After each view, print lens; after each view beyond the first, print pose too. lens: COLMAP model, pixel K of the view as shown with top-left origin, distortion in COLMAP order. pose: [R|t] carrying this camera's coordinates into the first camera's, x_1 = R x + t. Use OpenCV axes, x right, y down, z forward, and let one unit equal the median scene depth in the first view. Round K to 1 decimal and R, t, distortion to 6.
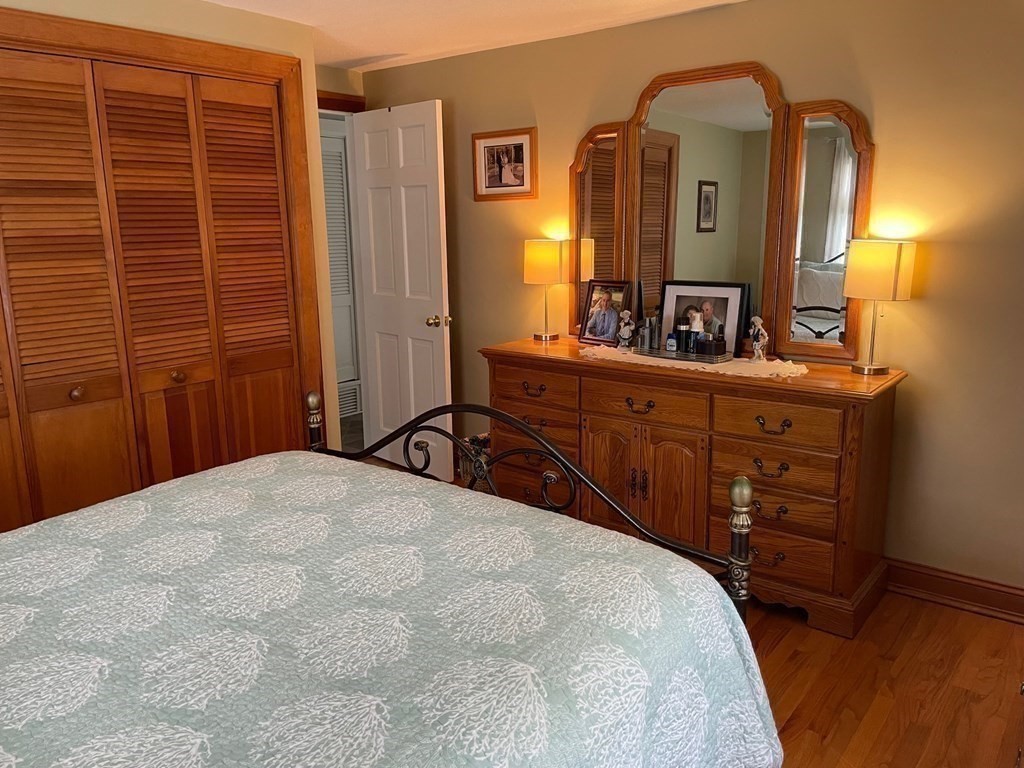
lens RADIAL K [[775.6, 0, 517.7], [0, 775.6, 381.8], [0, 0, 1]] dist [0.091423, -0.109627]
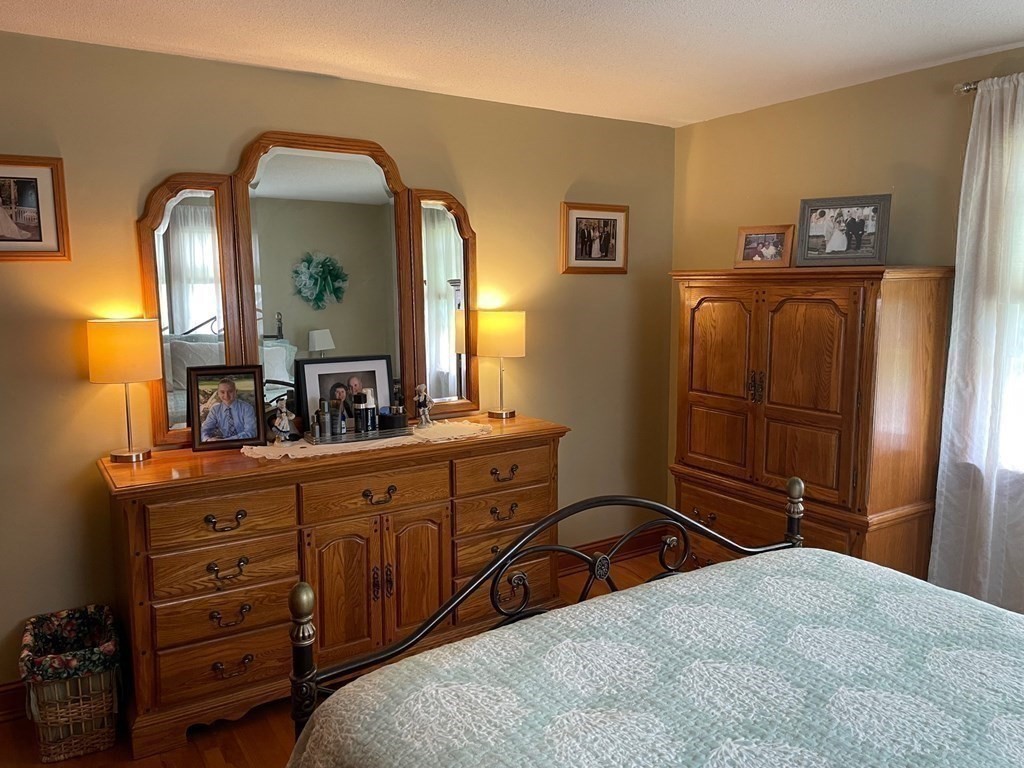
lens RADIAL K [[775.6, 0, 519.5], [0, 775.6, 384.9], [0, 0, 1]] dist [0.091423, -0.109627]
pose [[0.313633, -0.115726, 0.942466, -0.610526], [0.191878, 0.979794, 0.056457, -0.111064], [-0.929956, 0.163132, 0.329501, 0.509624]]
